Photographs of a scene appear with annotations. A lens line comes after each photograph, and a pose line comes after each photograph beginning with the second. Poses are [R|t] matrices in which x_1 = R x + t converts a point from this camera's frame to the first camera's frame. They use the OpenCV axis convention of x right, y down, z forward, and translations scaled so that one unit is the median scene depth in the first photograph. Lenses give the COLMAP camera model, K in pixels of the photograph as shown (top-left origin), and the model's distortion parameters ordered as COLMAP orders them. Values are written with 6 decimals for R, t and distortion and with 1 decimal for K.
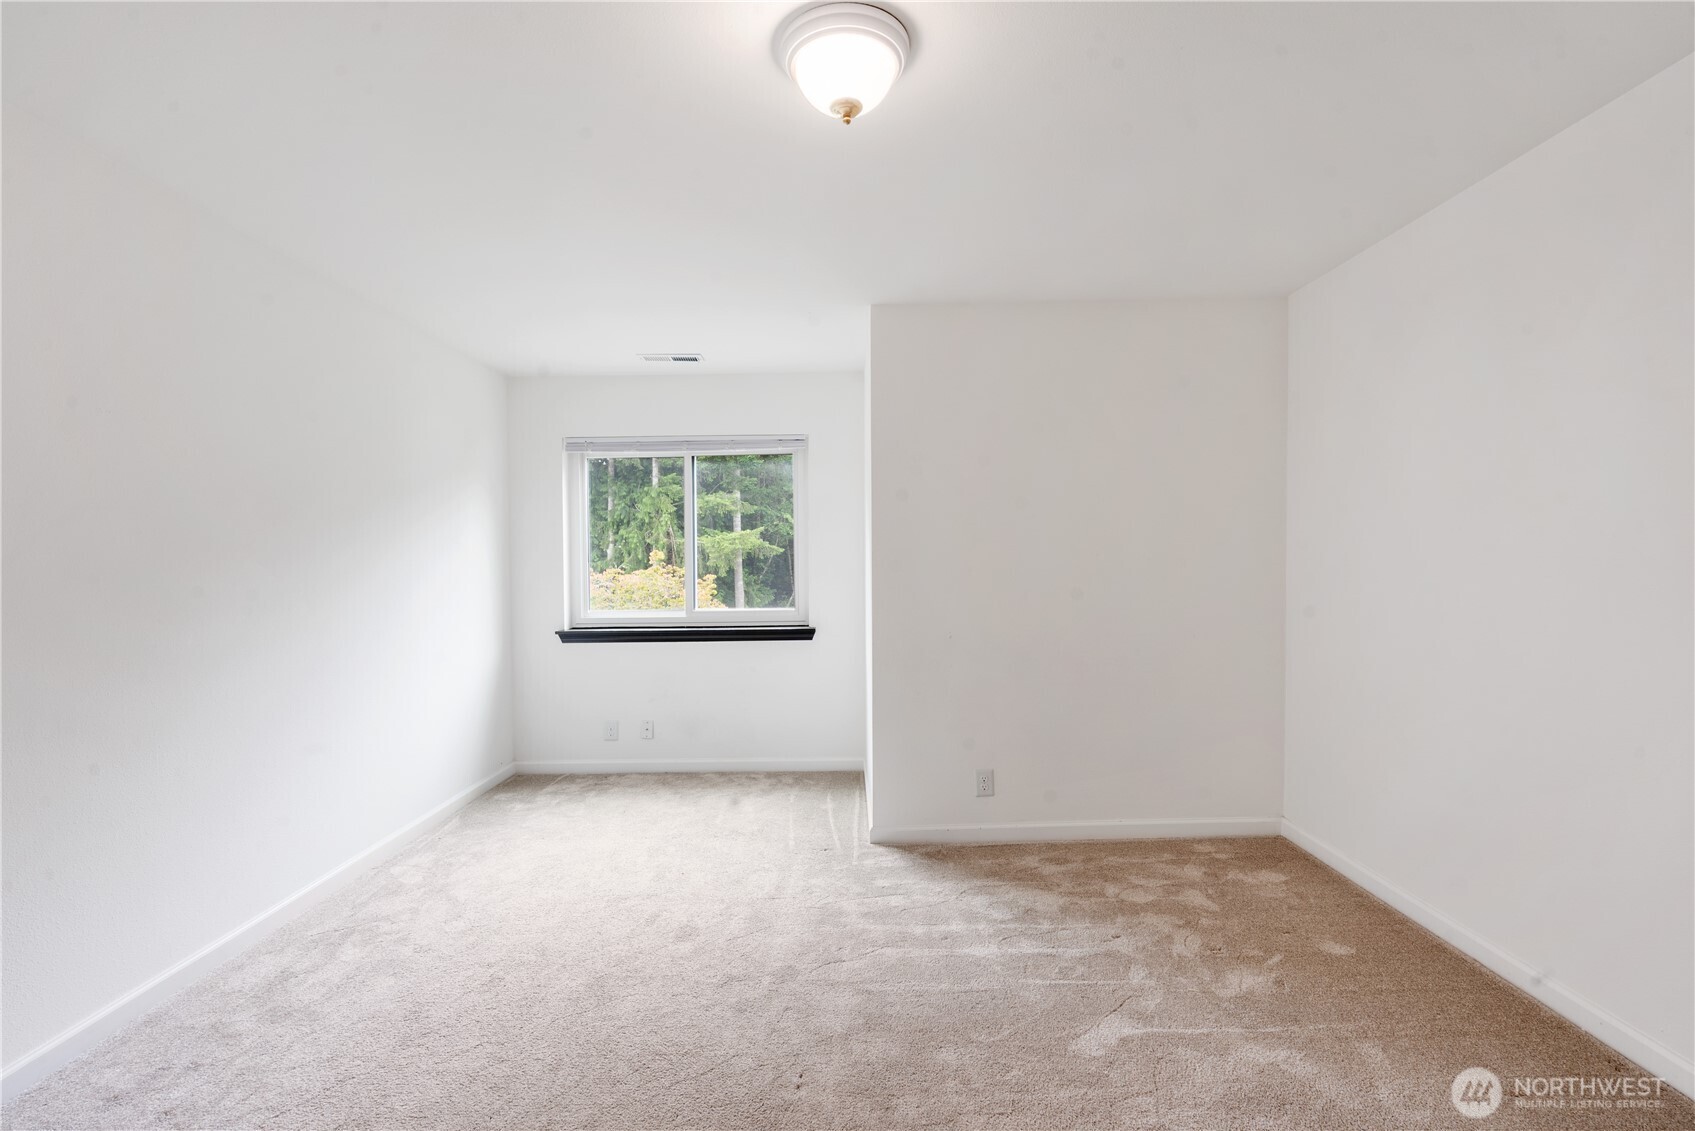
lens RADIAL K [[777.5, 0, 847.5], [0, 777.5, 565.5], [0, 0, 1]] dist [-0.002790, -0.000078]
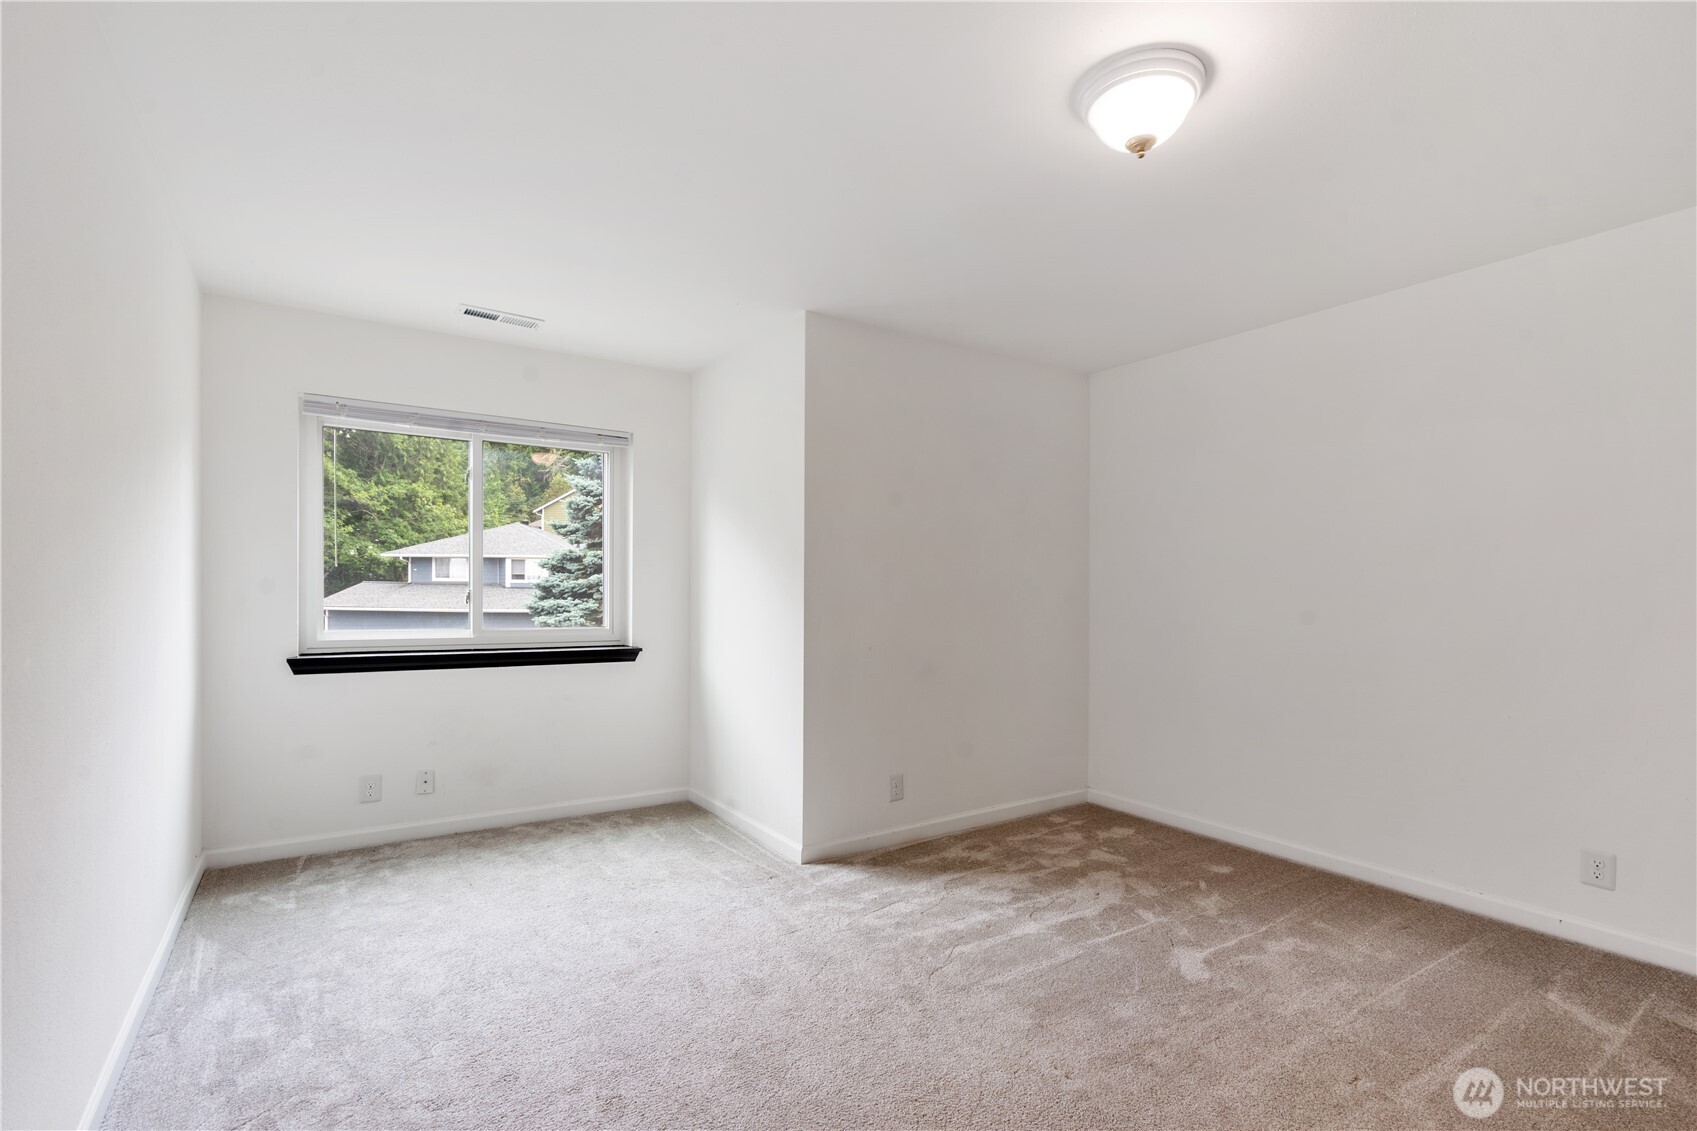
lens RADIAL K [[779.2, 0, 844.6], [0, 779.2, 577.1], [0, 0, 1]] dist [-0.004709, -0.000199]
pose [[0.837192, 0.030872, 0.546038, -0.465555], [-0.018360, 0.999429, -0.028355, 0.027661], [-0.546601, 0.013714, 0.837281, 0.157602]]
